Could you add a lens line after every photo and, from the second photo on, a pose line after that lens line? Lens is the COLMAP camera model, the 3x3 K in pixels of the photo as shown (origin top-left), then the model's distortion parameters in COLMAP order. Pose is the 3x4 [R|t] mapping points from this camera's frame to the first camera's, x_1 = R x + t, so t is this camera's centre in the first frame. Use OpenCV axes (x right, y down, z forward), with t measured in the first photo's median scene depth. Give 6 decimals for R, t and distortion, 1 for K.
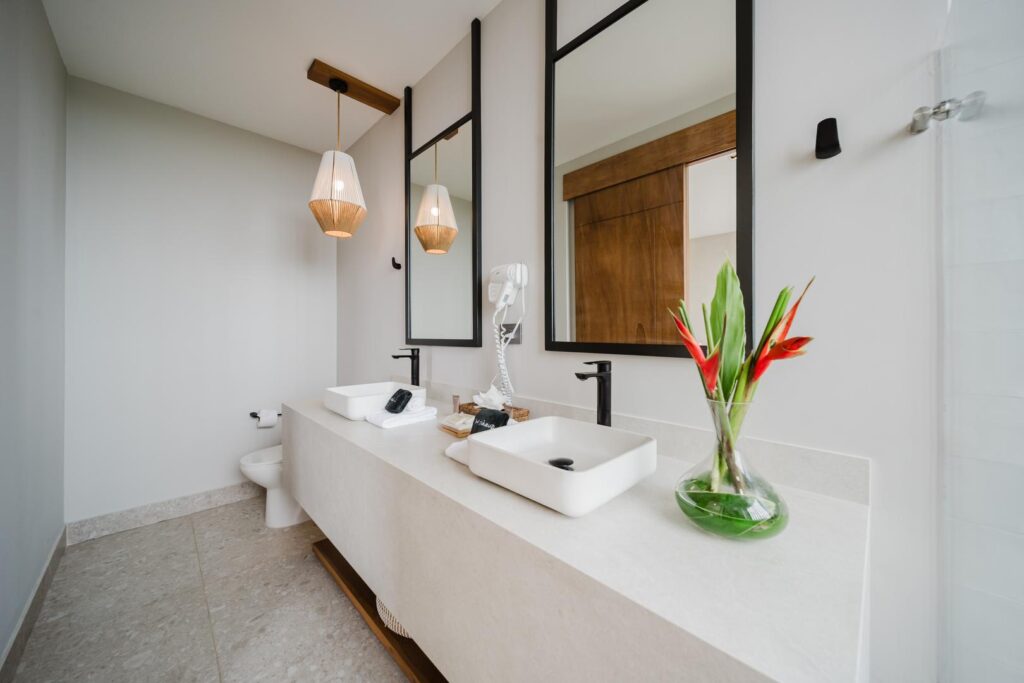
lens RADIAL K [[365.8, 0, 514.1], [0, 365.8, 335.2], [0, 0, 1]] dist [-0.000564, -0.000179]
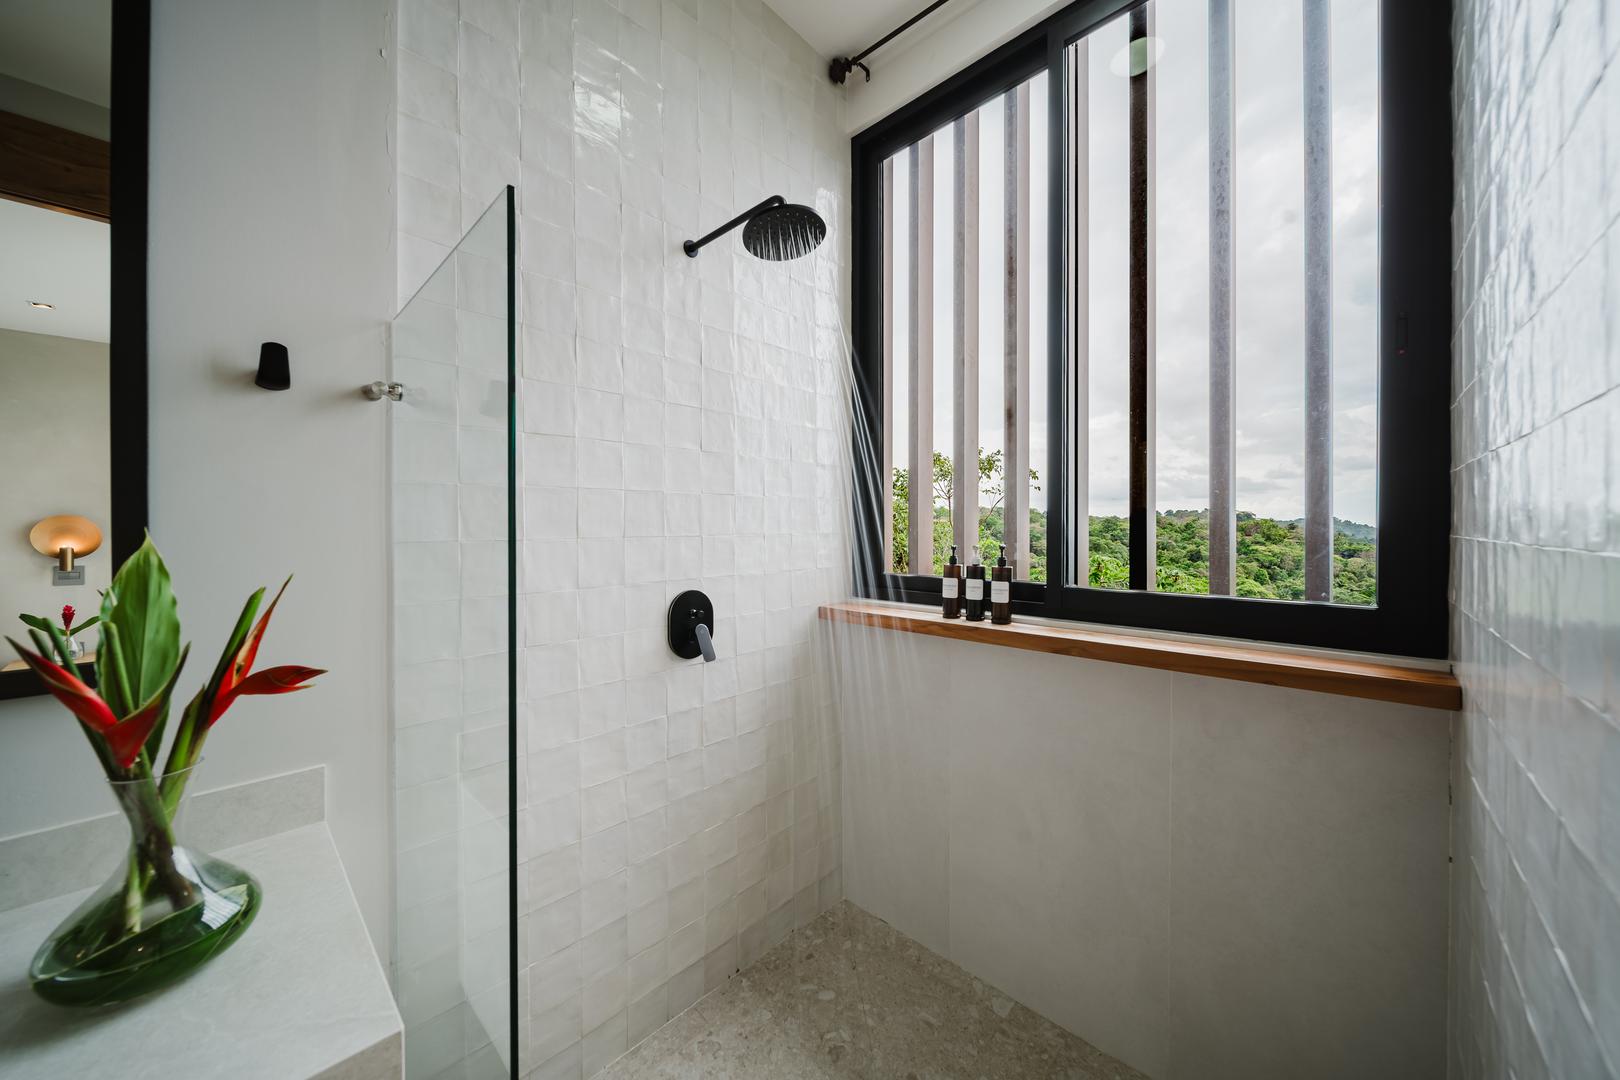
lens RADIAL K [[555.3, 0, 810.0], [0, 555.3, 540.0], [0, 0, 1]] dist [0.000508, 0.000032]
pose [[-0.035895, -0.009168, 0.999314, -0.415573], [-0.002553, 0.999956, 0.009082, -0.234245], [-0.999352, -0.002225, -0.035916, -0.092035]]
